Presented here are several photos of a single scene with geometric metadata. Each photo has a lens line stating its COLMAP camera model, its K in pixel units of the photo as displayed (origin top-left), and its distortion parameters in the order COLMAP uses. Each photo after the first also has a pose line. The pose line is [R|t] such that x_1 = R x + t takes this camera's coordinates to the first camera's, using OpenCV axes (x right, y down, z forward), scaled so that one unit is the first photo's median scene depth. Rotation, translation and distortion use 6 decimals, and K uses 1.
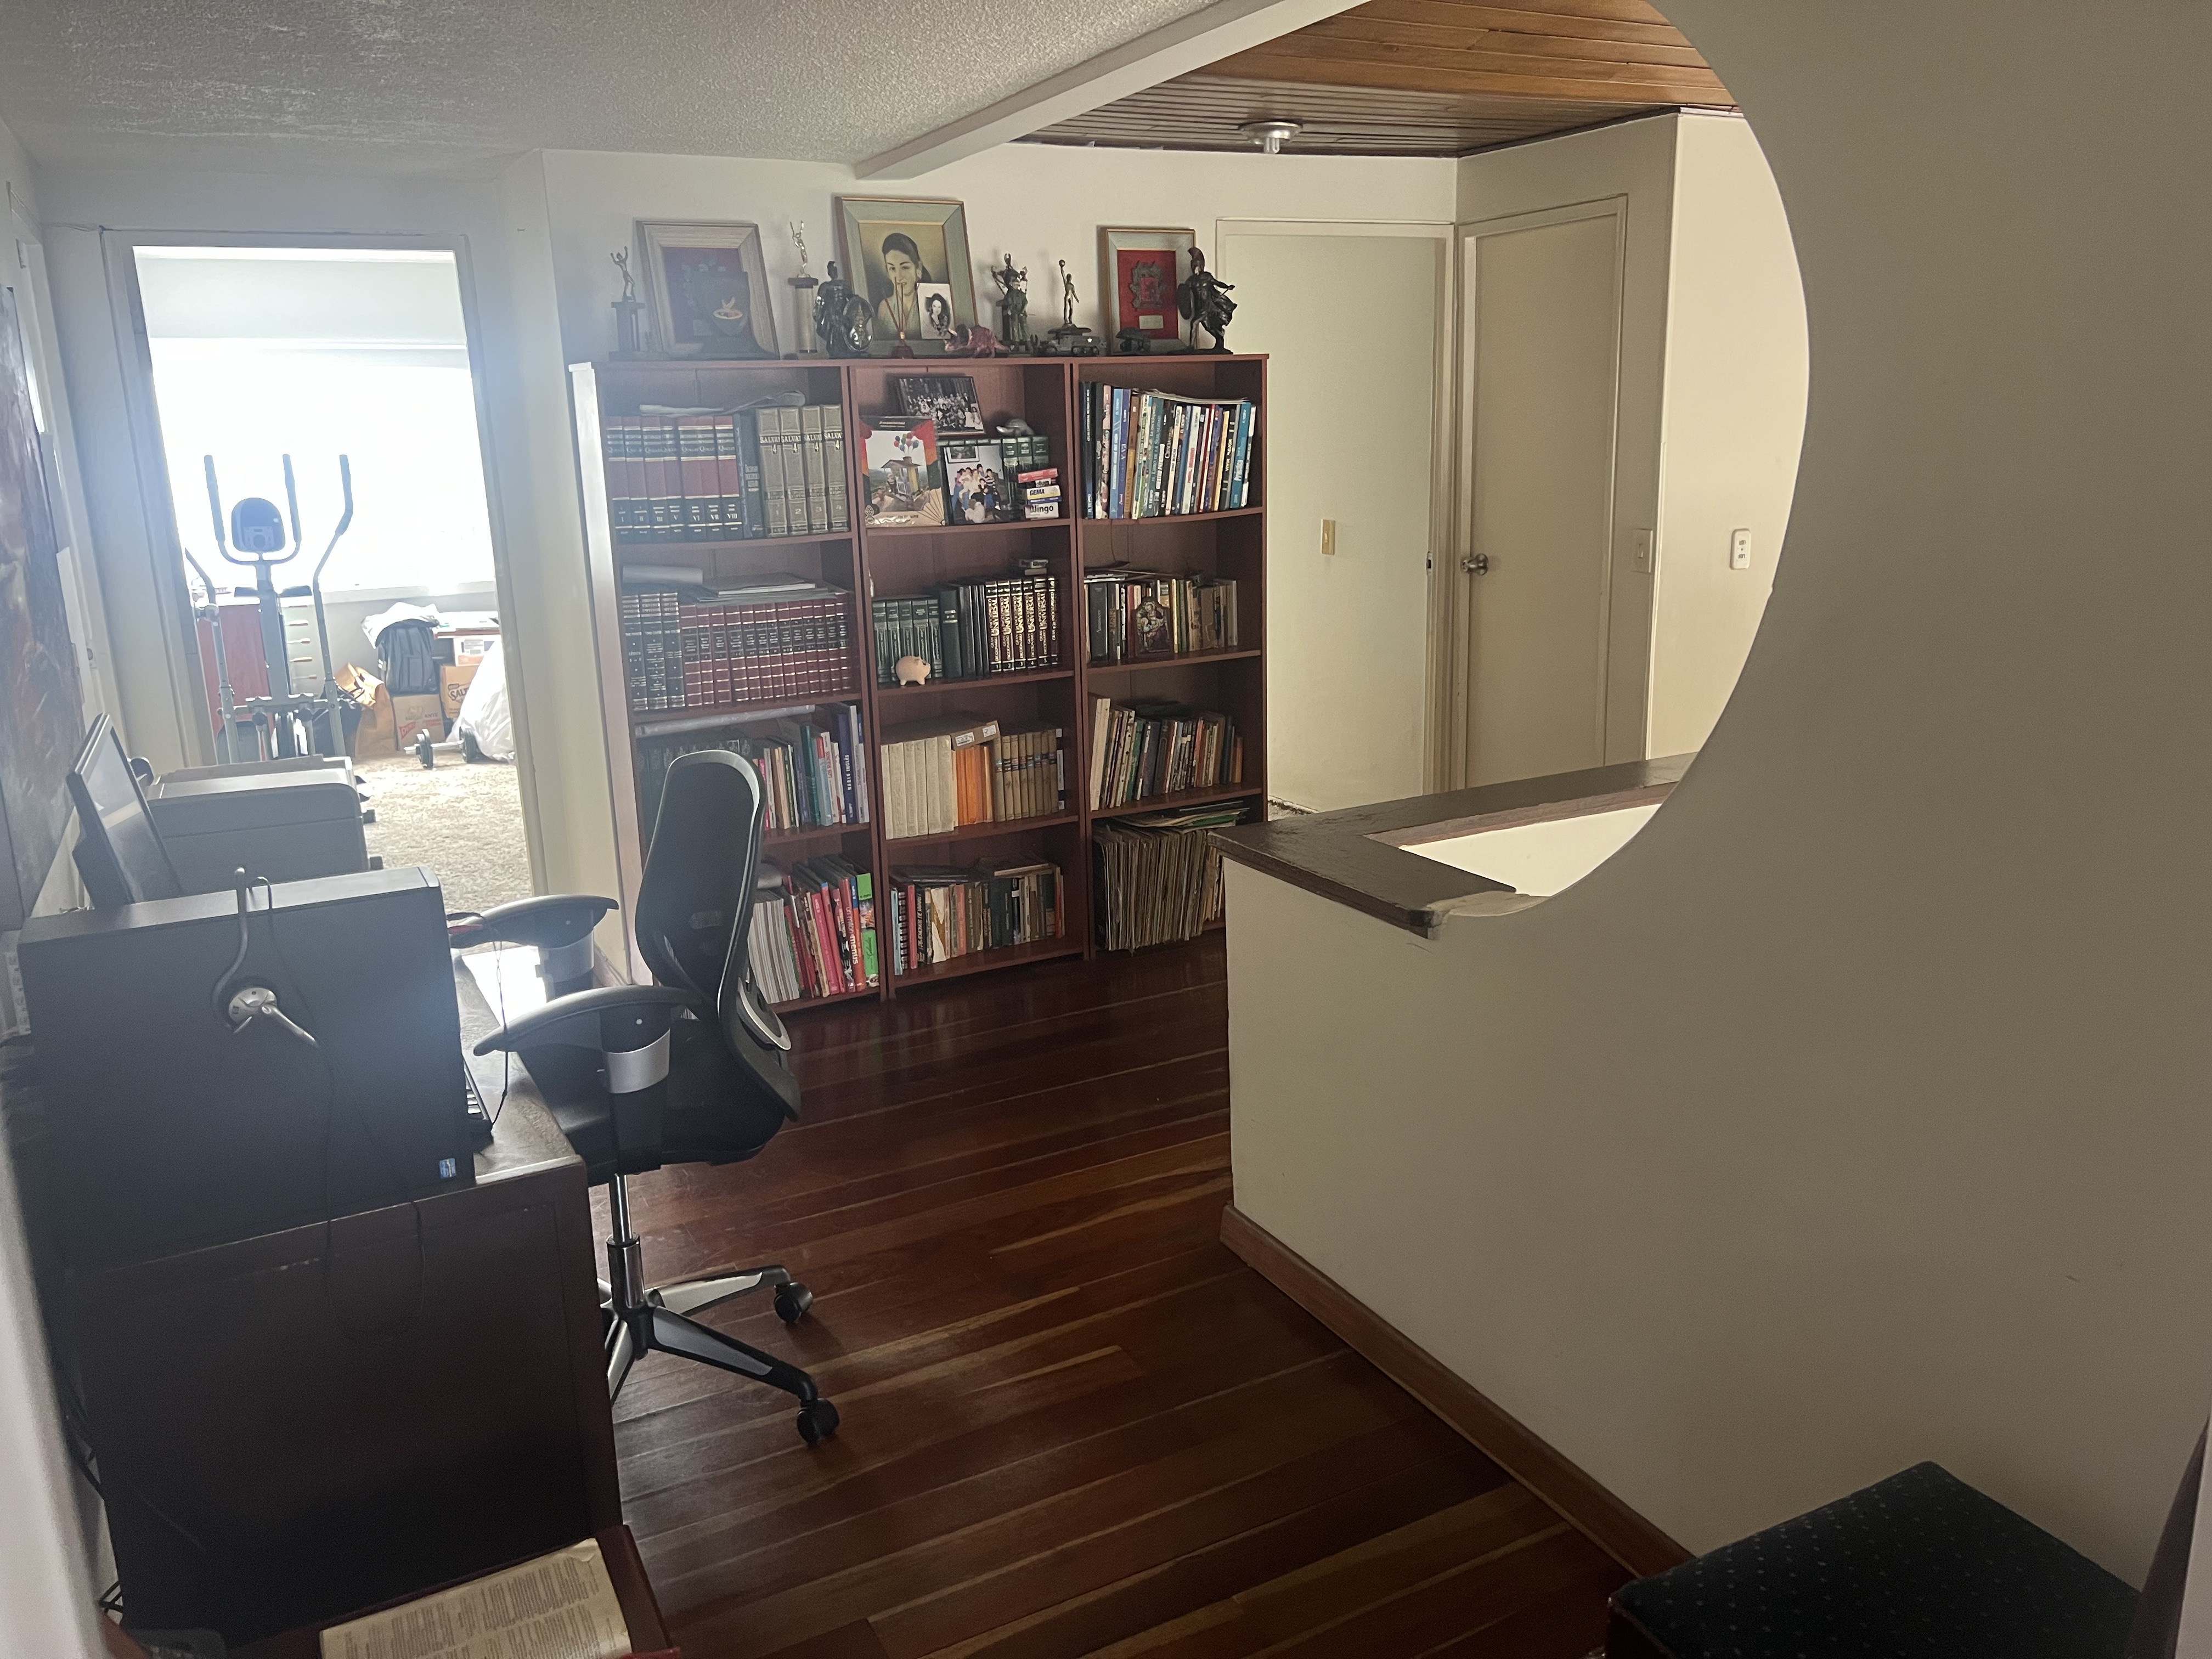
lens RADIAL K [[1654.3, 0, 1106.0], [0, 1654.3, 829.5], [0, 0, 1]] dist [0.116681, -0.170097]
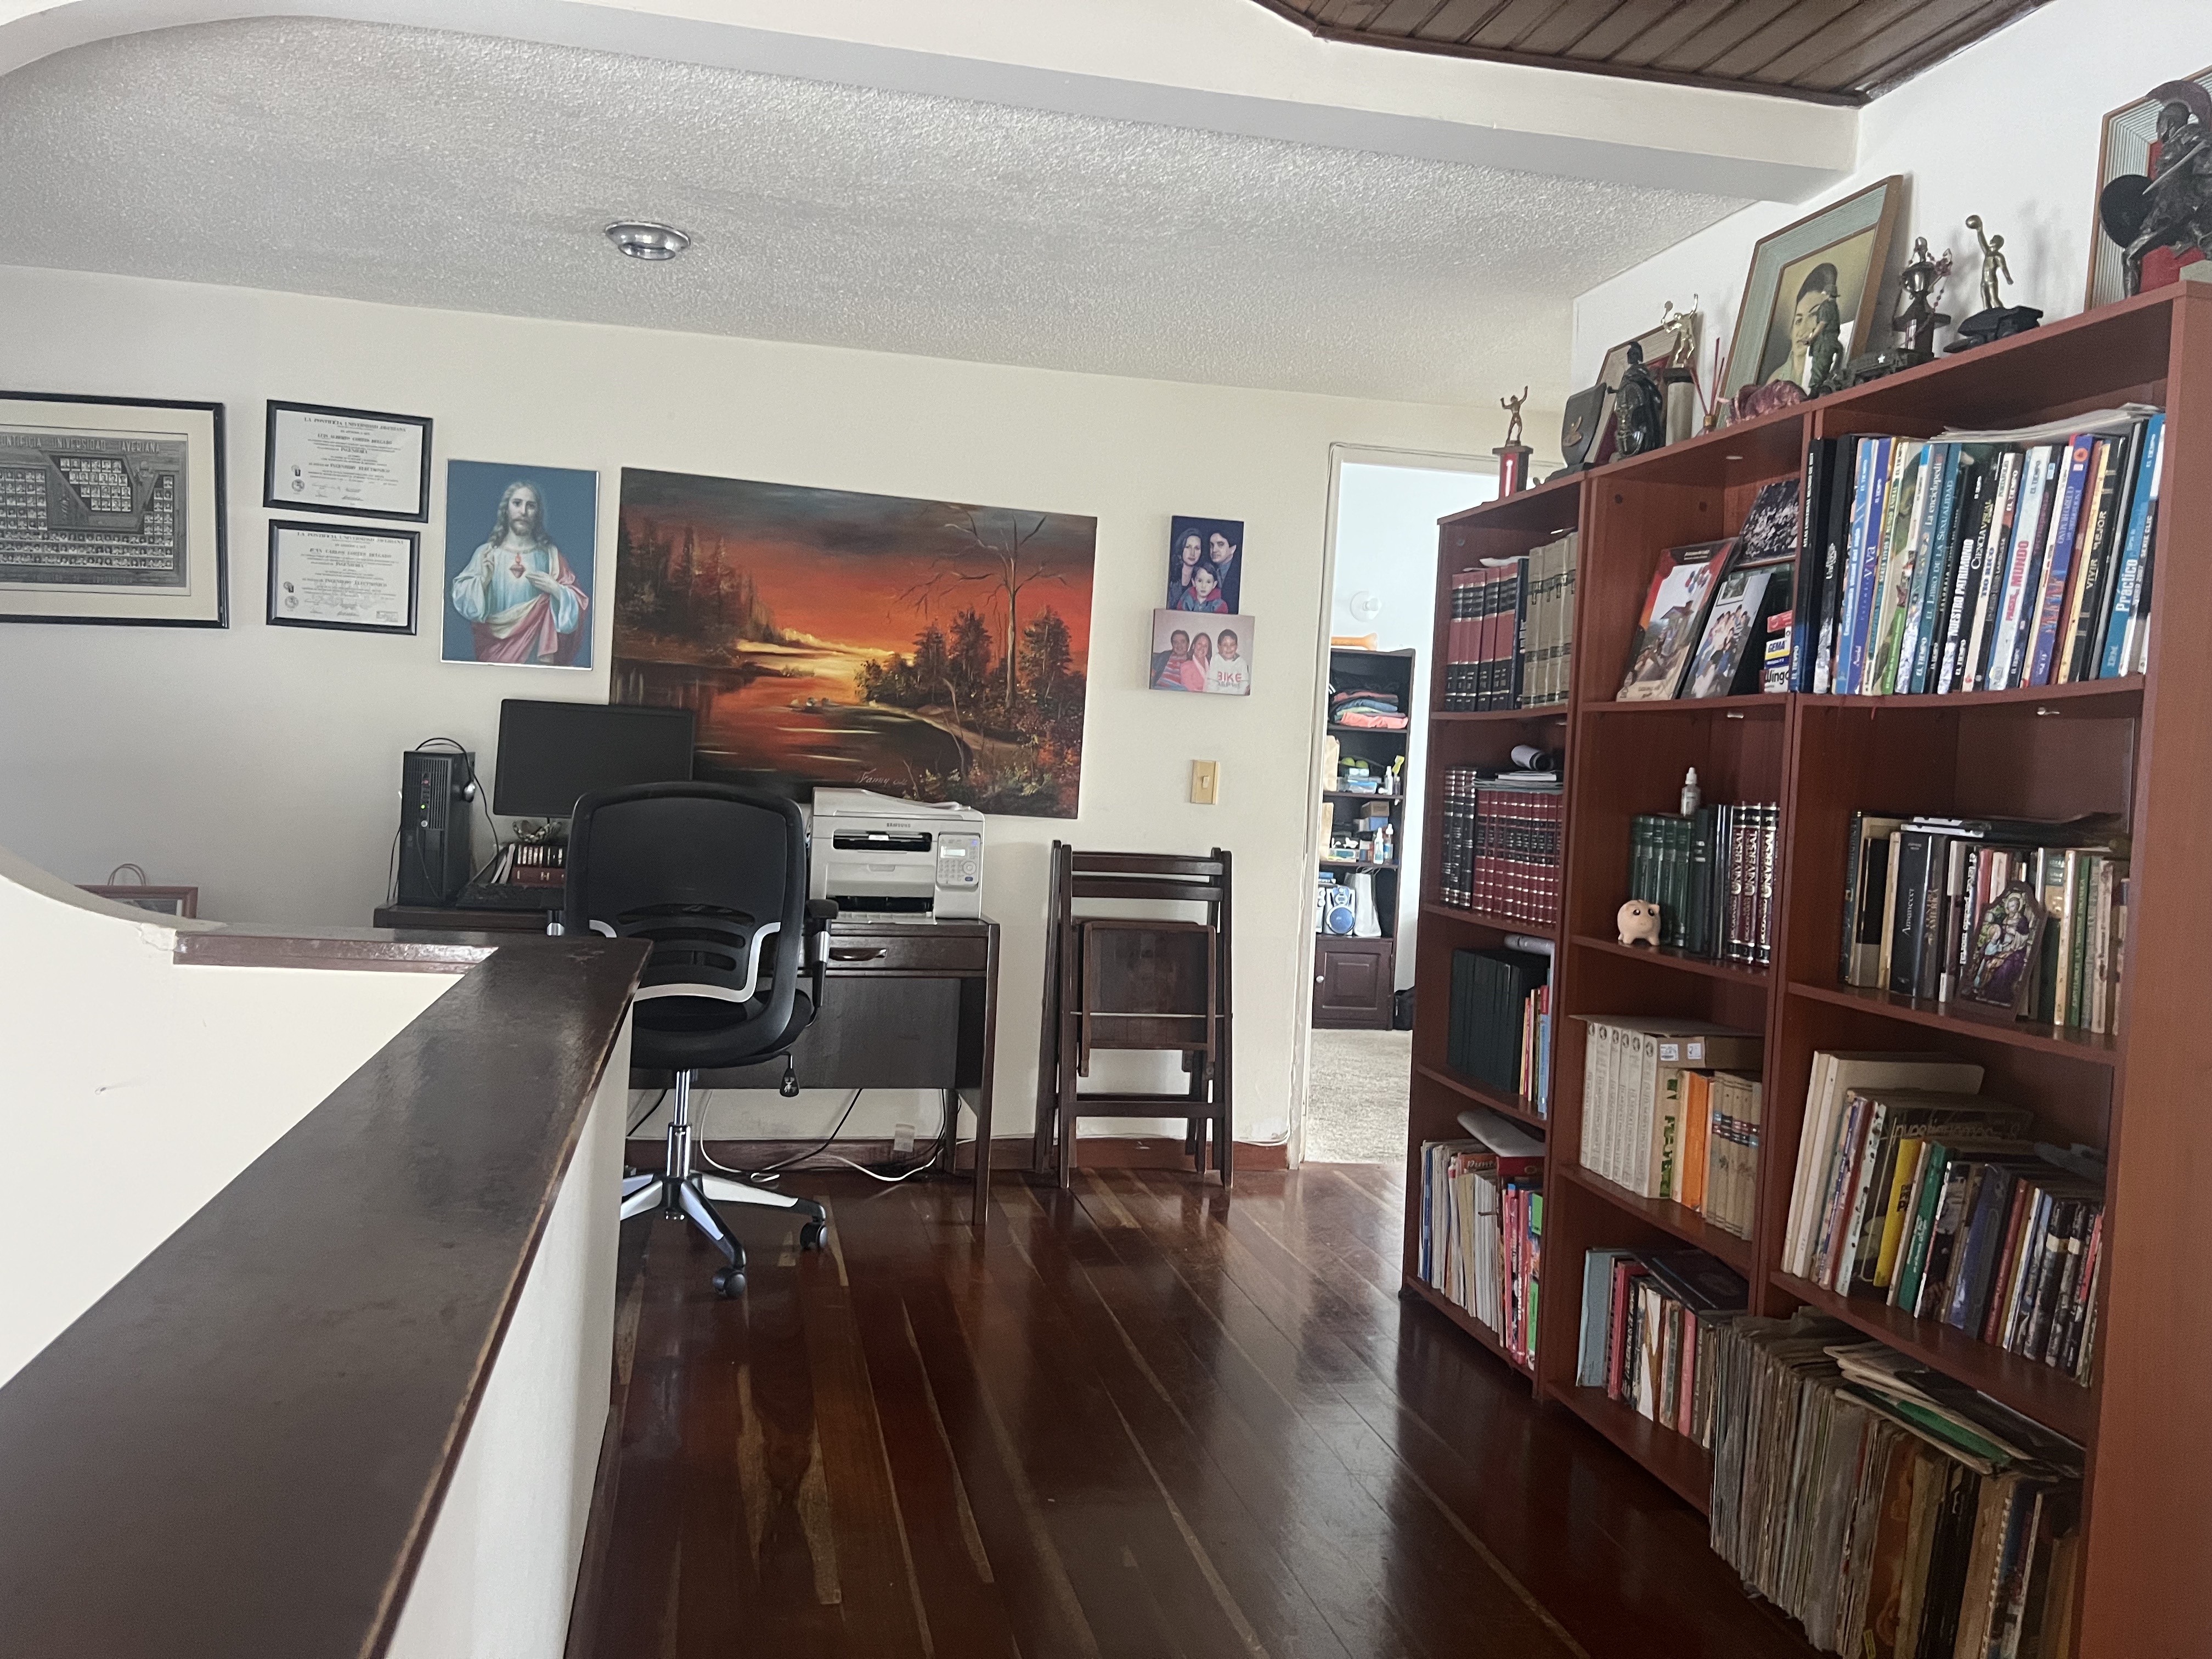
lens RADIAL K [[1658.5, 0, 1108.6], [0, 1658.5, 813.5], [0, 0, 1]] dist [0.063138, -0.075800]
pose [[-0.241002, 0.044769, -0.969492, 0.536465], [-0.277710, 0.953985, 0.113088, -0.146477], [0.929944, 0.296492, -0.217479, 0.900786]]
